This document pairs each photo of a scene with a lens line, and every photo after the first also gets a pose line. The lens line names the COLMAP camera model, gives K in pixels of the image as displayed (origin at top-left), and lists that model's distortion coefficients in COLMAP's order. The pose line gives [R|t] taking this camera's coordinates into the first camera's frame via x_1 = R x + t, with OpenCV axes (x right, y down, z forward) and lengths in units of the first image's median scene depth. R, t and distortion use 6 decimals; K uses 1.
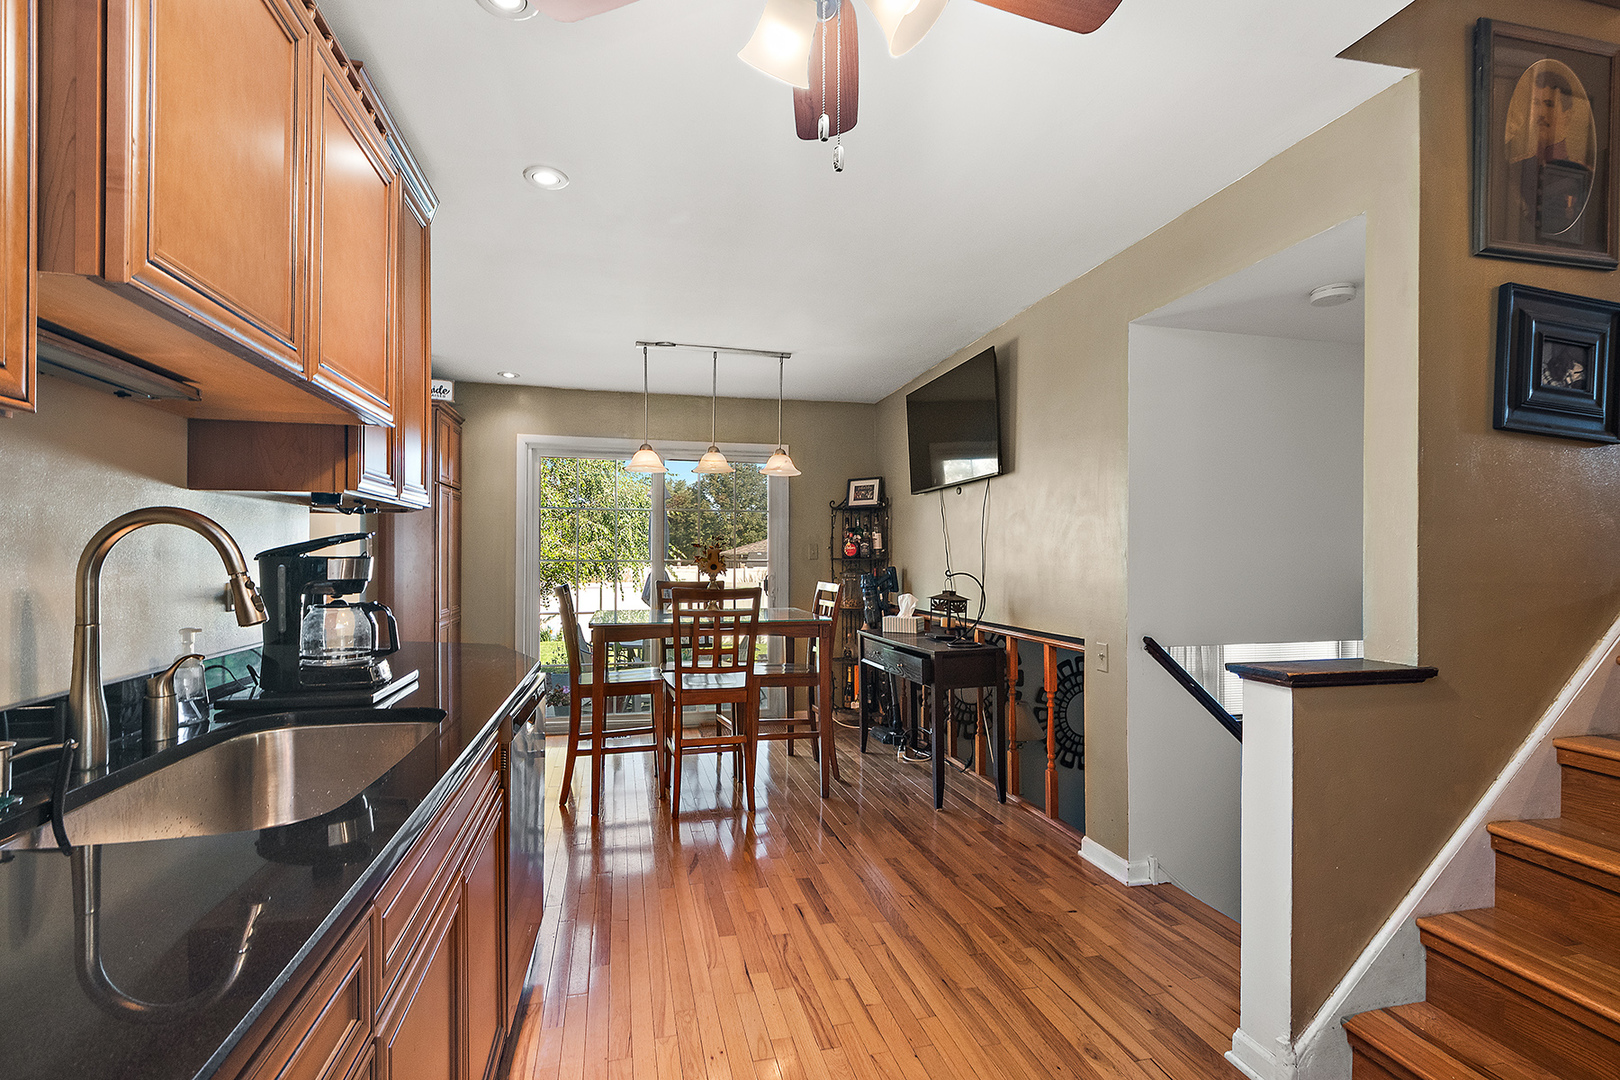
lens RADIAL K [[732.2, 0, 804.8], [0, 732.2, 549.1], [0, 0, 1]] dist [-0.000306, -0.000516]
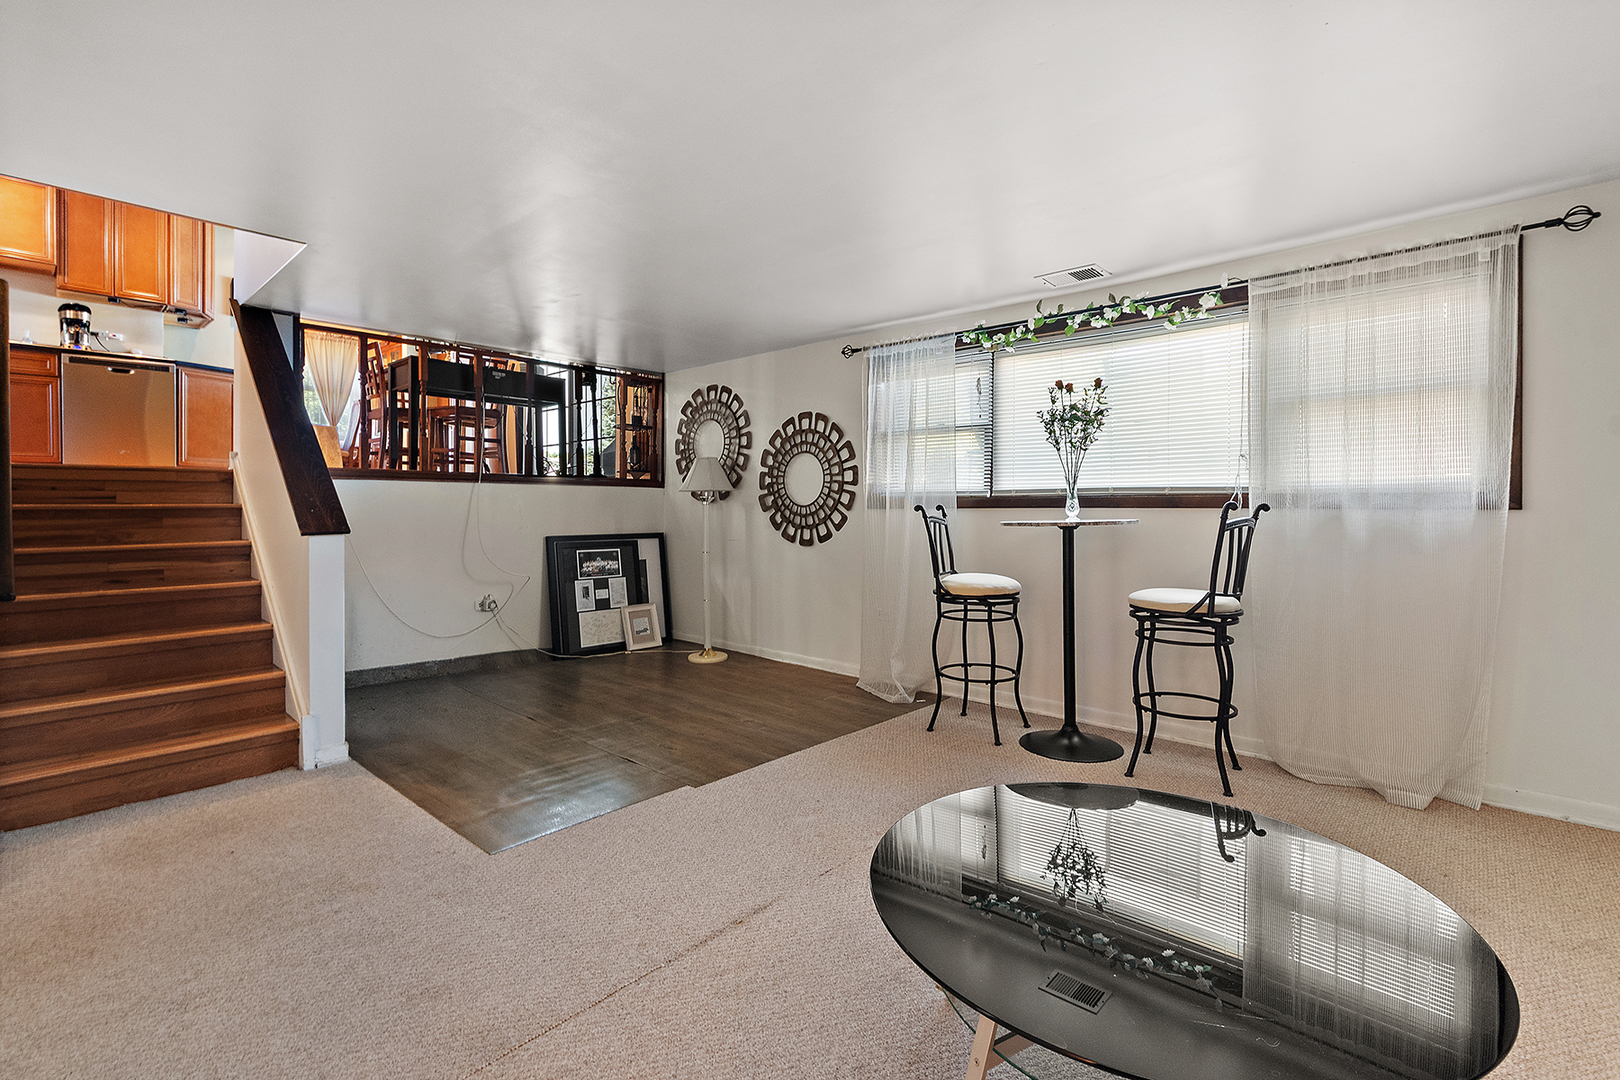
lens RADIAL K [[731.1, 0, 809.6], [0, 731.1, 503.7], [0, 0, 1]] dist [-0.000131, -0.000733]
pose [[0.552907, -0.006083, -0.833221, 1.690922], [0.013488, 0.999908, 0.001651, 0.391412], [0.833134, -0.012151, 0.552938, 0.847540]]
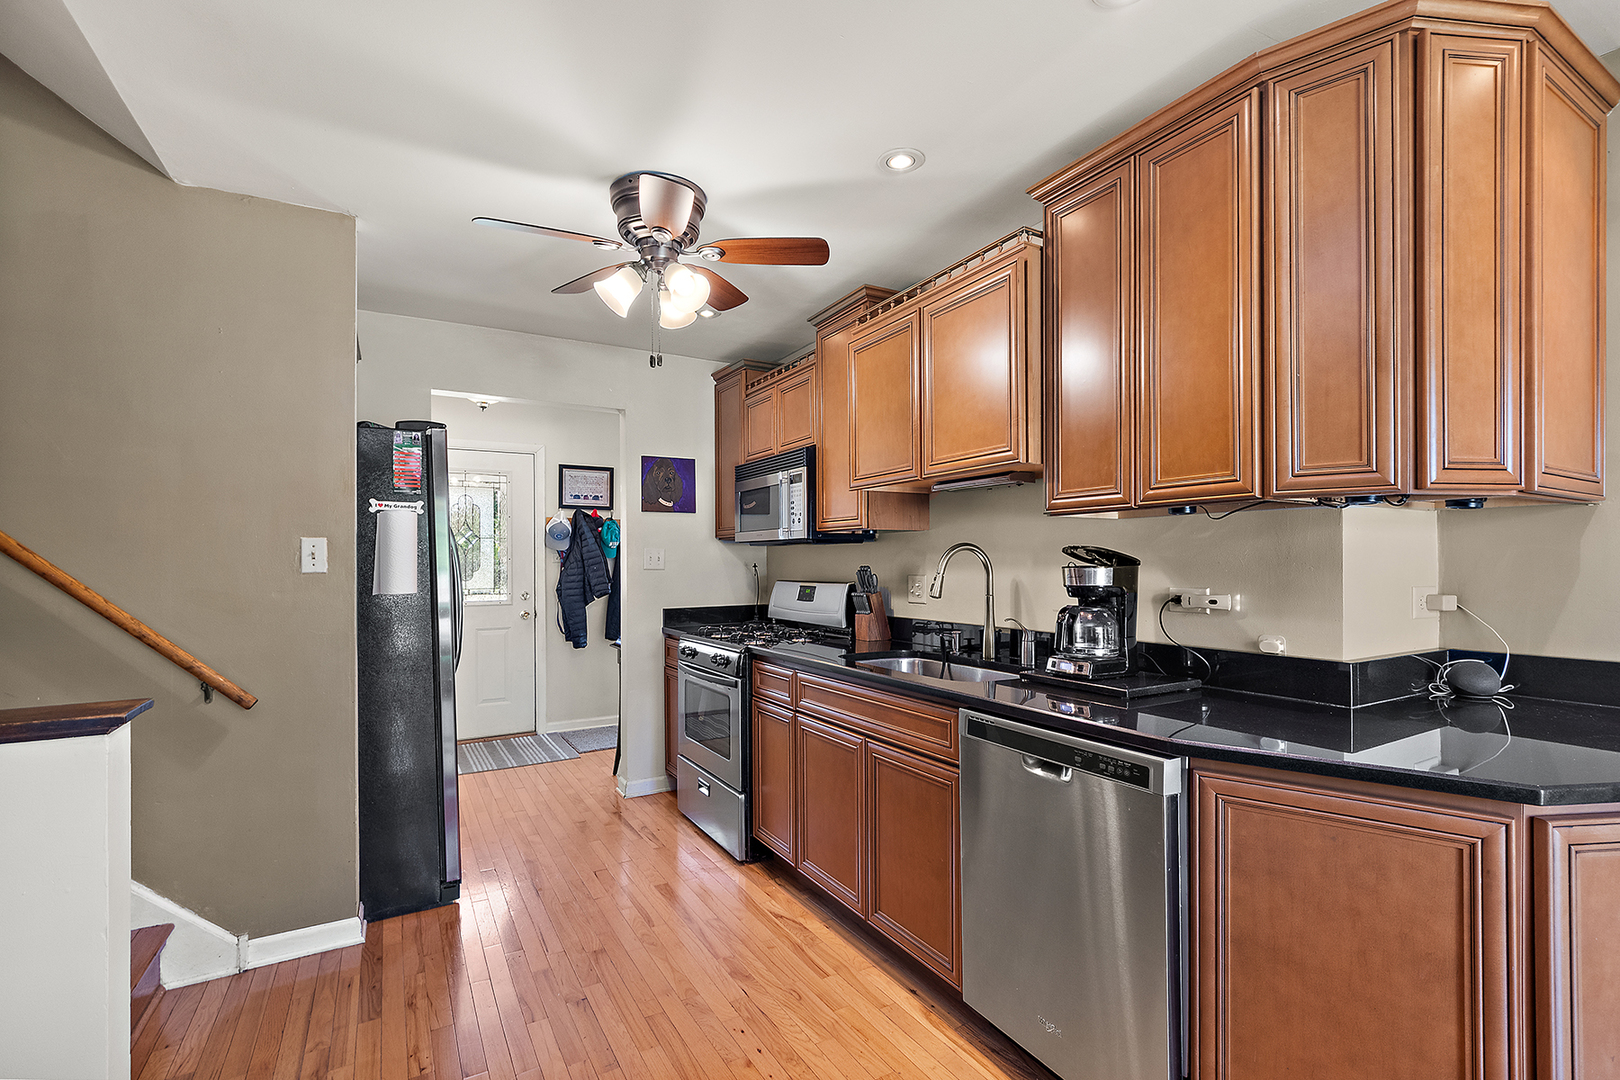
lens RADIAL K [[717.9, 0, 805.1], [0, 717.9, 542.3], [0, 0, 1]] dist [-0.002621, 0.000303]
pose [[-0.960104, -0.008235, -0.279520, 0.064753], [0.002080, 0.999328, -0.036584, 0.005193], [0.279634, -0.035705, -0.959443, 0.903341]]
